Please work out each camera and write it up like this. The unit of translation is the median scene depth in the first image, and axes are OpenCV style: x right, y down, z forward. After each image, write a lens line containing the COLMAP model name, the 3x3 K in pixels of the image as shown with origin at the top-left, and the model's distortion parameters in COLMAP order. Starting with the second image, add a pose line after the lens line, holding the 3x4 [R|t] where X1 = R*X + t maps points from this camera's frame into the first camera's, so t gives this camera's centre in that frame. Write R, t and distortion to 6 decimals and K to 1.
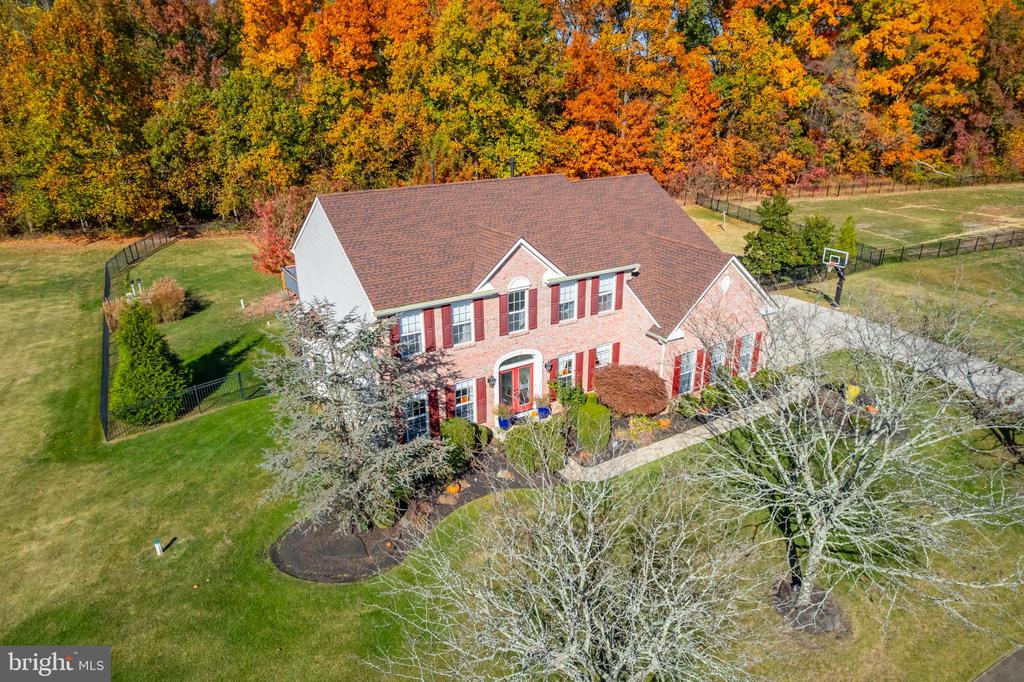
lens RADIAL K [[655.2, 0, 511.7], [0, 655.2, 341.0], [0, 0, 1]] dist [-0.060296, 0.063478]
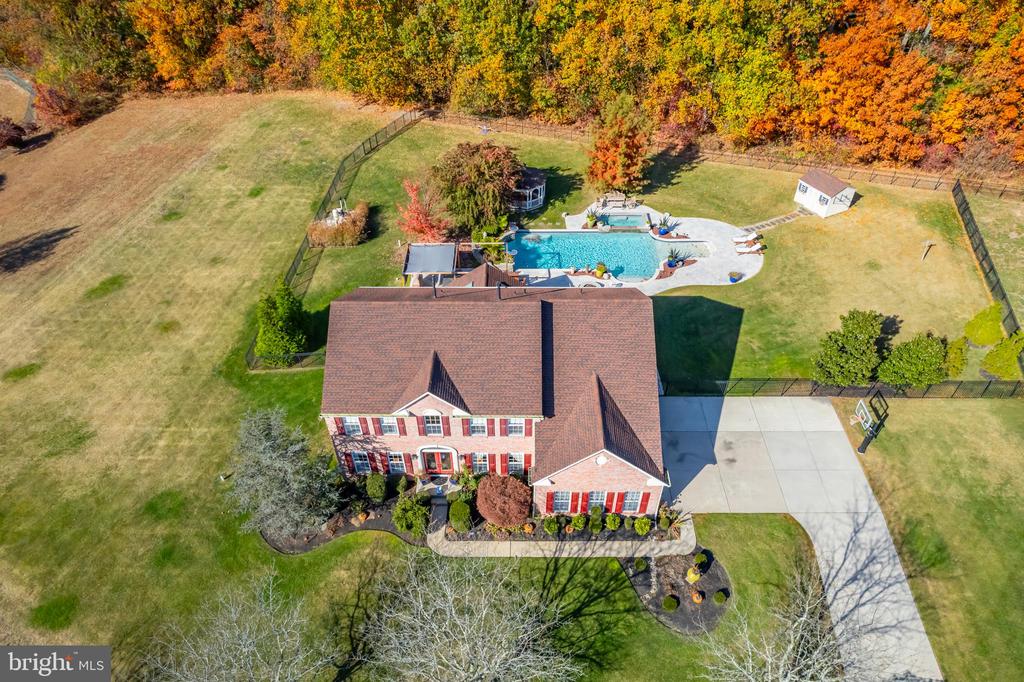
lens RADIAL K [[655.2, 0, 512.5], [0, 655.2, 340.7], [0, 0, 1]] dist [-0.060296, 0.063478]
pose [[0.845775, 0.361403, -0.392494, 0.610007], [-0.198689, 0.896078, 0.396946, -0.764153], [0.495163, -0.257743, 0.829688, -0.023857]]
